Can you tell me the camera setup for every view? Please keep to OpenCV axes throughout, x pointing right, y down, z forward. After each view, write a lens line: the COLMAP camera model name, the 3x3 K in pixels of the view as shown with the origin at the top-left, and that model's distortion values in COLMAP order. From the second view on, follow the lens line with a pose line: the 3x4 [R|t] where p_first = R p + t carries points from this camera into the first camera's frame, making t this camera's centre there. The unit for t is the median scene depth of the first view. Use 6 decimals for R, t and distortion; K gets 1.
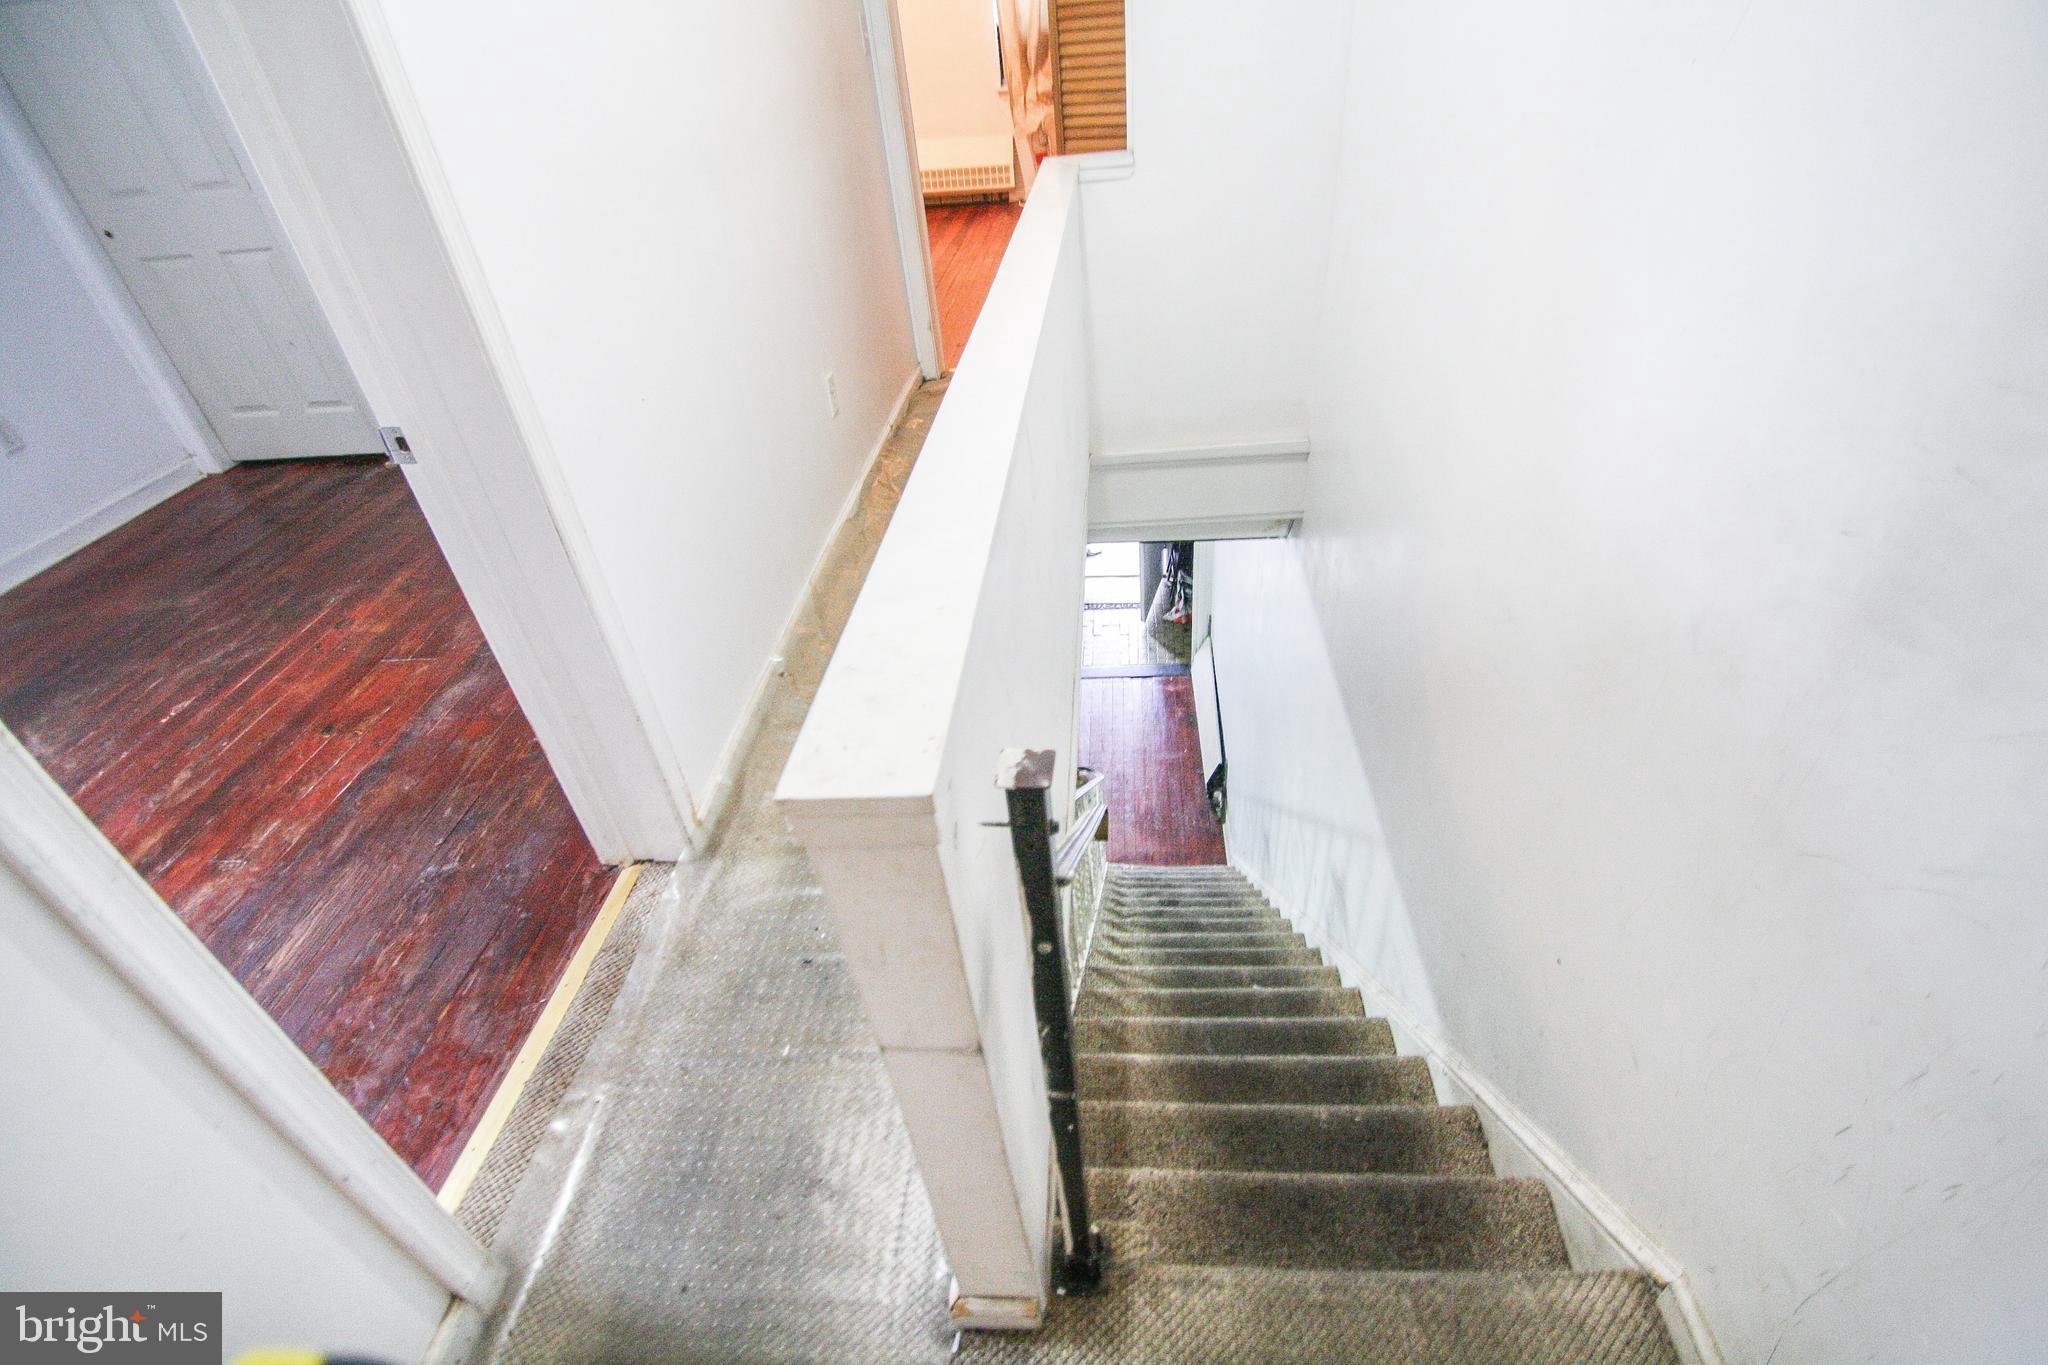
lens RADIAL K [[975.9, 0, 1029.4], [0, 975.9, 684.8], [0, 0, 1]] dist [-0.002718, -0.002747]
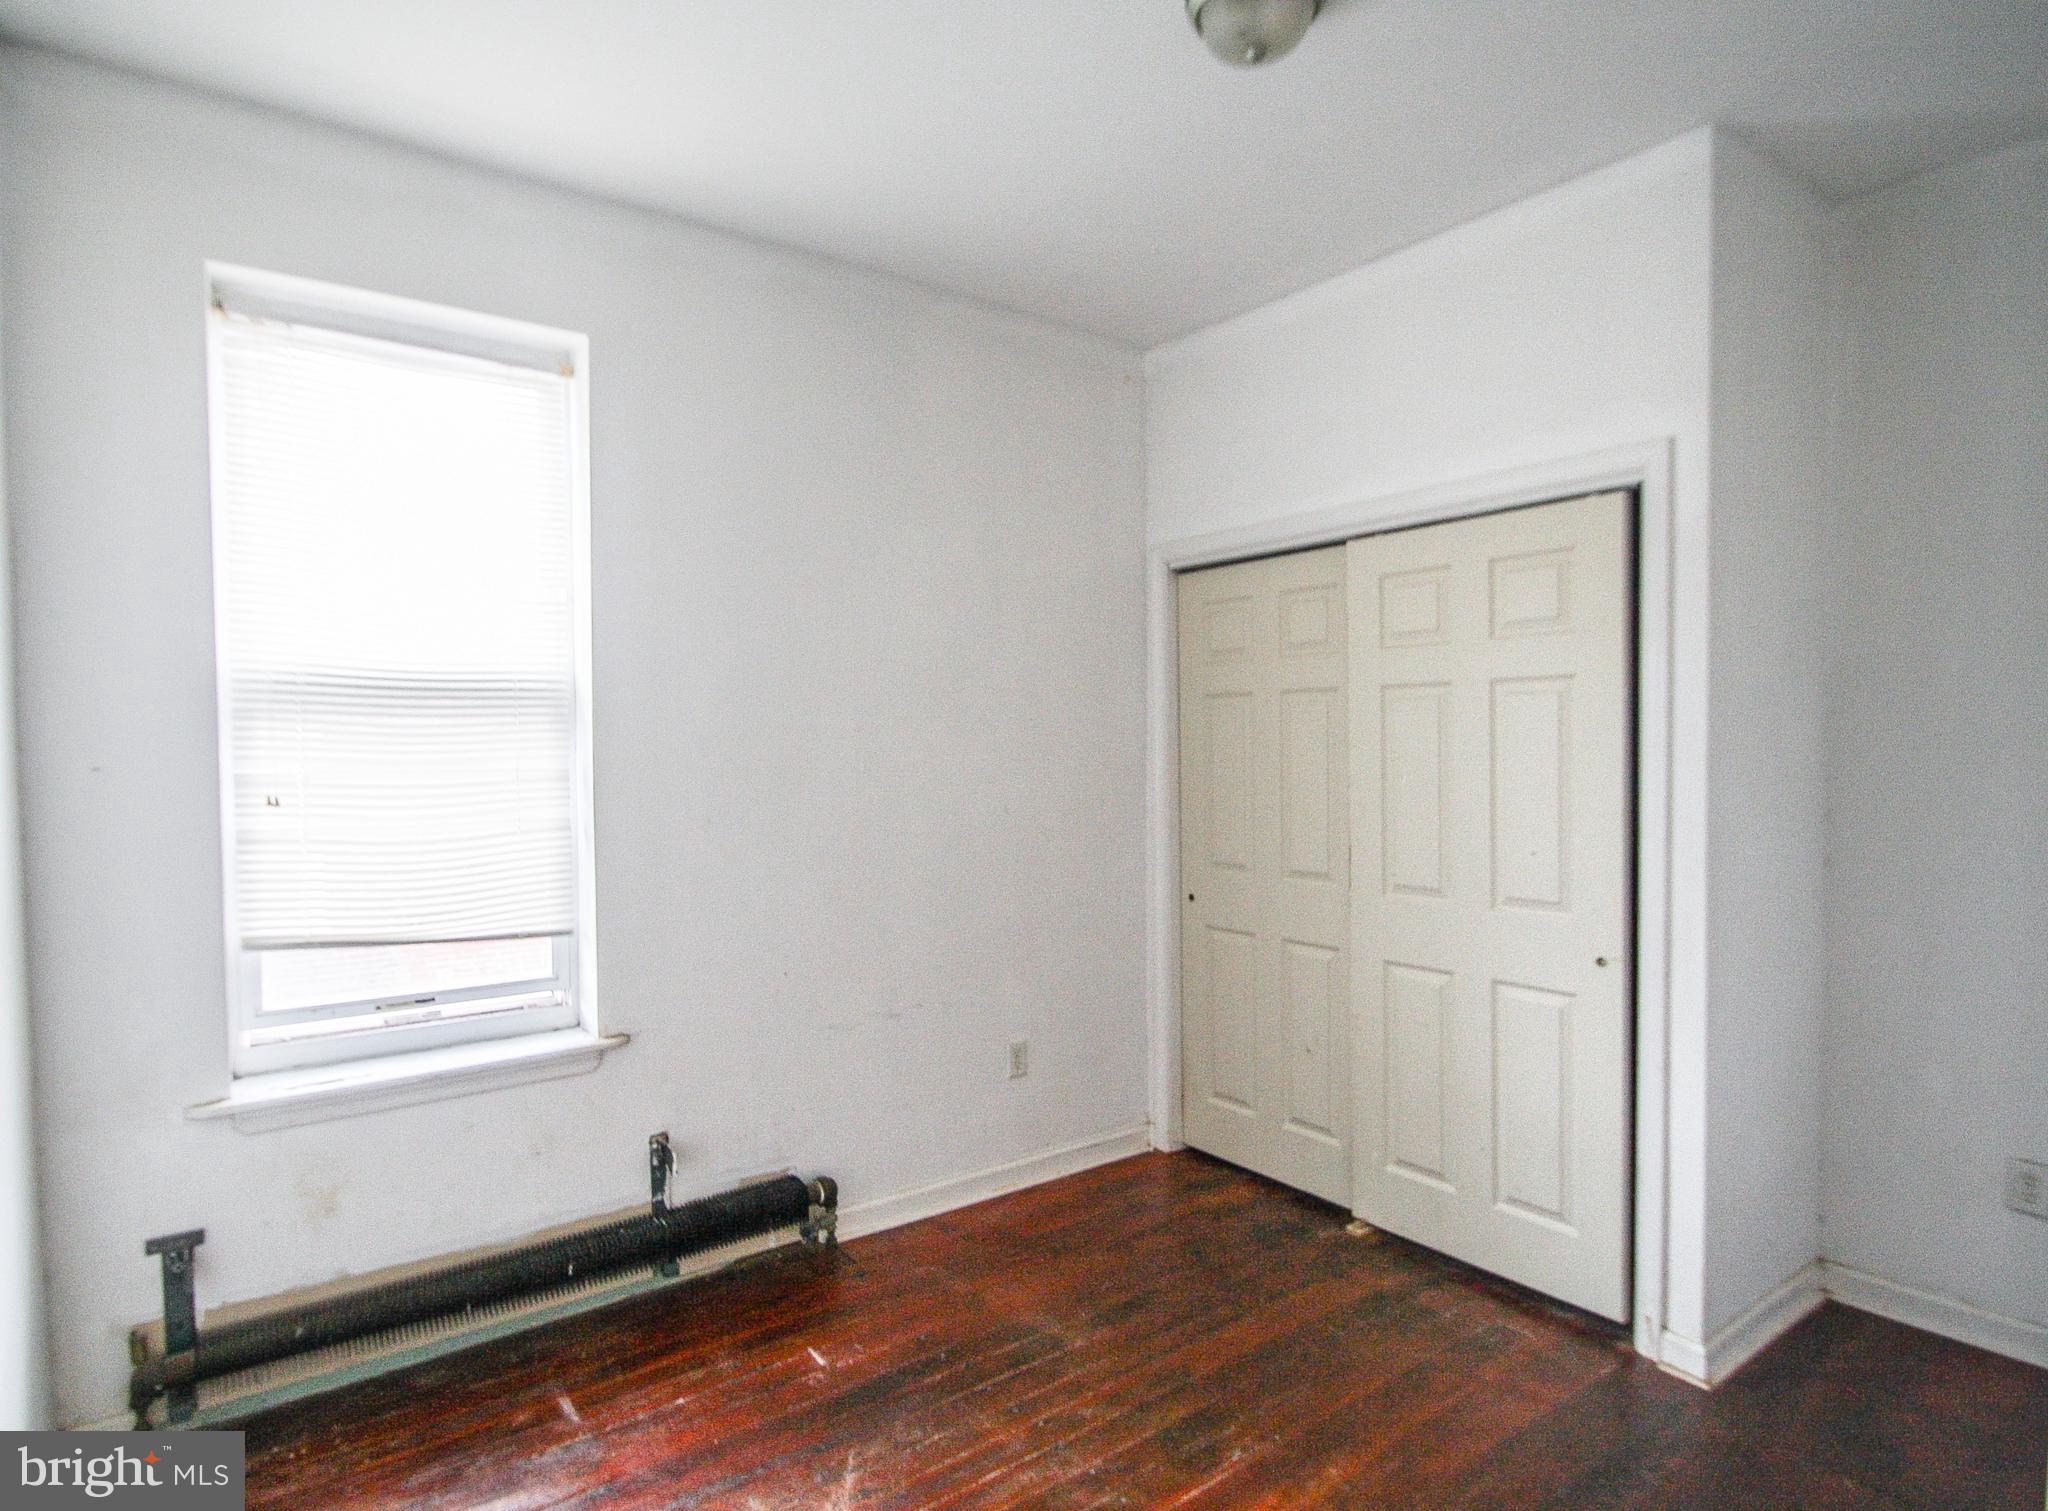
lens RADIAL K [[1081.2, 0, 1016.6], [0, 1081.2, 758.1], [0, 0, 1]] dist [-0.001227, -0.000280]
pose [[0.661107, 0.080900, -0.745917, -0.266769], [-0.480694, 0.809004, -0.338298, -0.126424], [0.576082, 0.582209, 0.573727, 0.198852]]
